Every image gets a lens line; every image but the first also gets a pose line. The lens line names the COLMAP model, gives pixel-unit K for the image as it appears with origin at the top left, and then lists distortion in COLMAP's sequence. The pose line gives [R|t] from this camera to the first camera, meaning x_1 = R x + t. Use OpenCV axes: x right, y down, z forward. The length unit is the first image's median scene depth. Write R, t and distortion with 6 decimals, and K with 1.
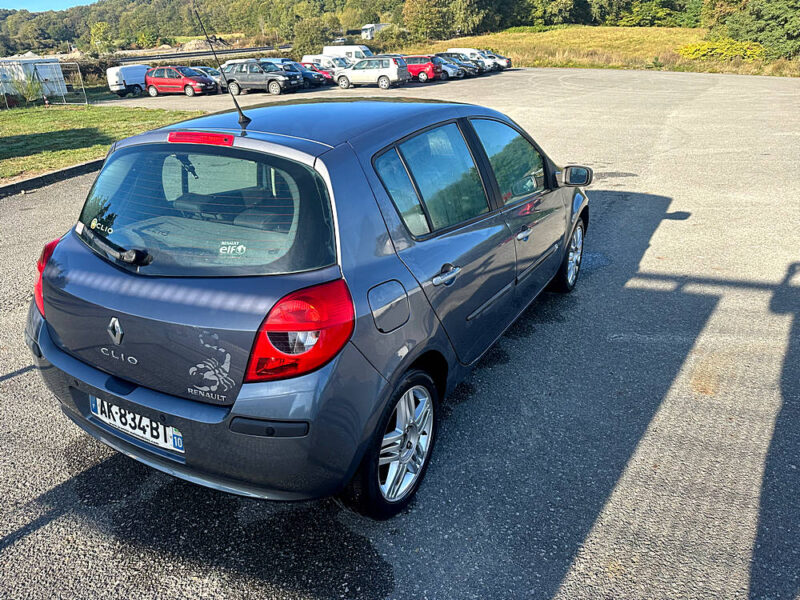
lens RADIAL K [[606.1, 0, 400.0], [0, 606.1, 300.0], [0, 0, 1]] dist [-0.005877, -0.003983]
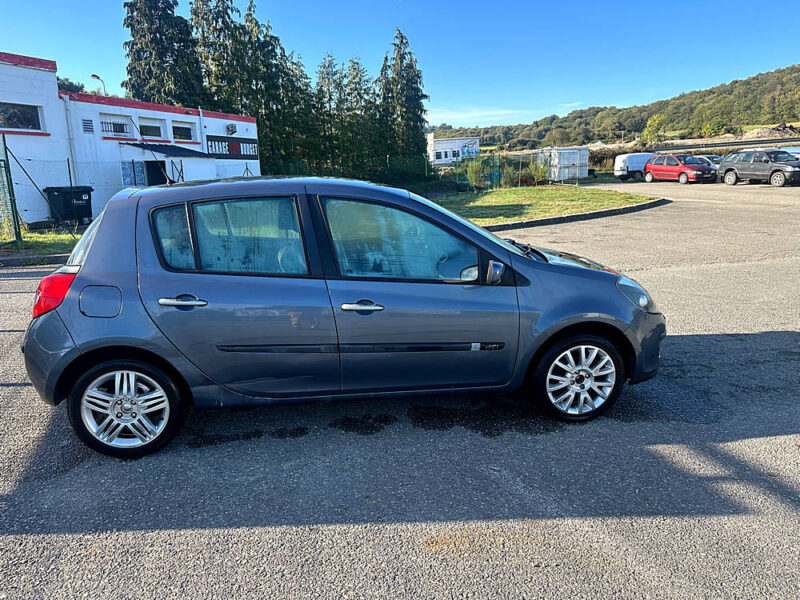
lens RADIAL K [[606.1, 0, 400.0], [0, 606.1, 300.0], [0, 0, 1]] dist [-0.005877, -0.003983]
pose [[0.594119, 0.194357, -0.780543, 0.189513], [-0.295483, 0.955260, 0.012952, -0.028551], [0.748139, 0.222943, 0.624968, 0.071062]]
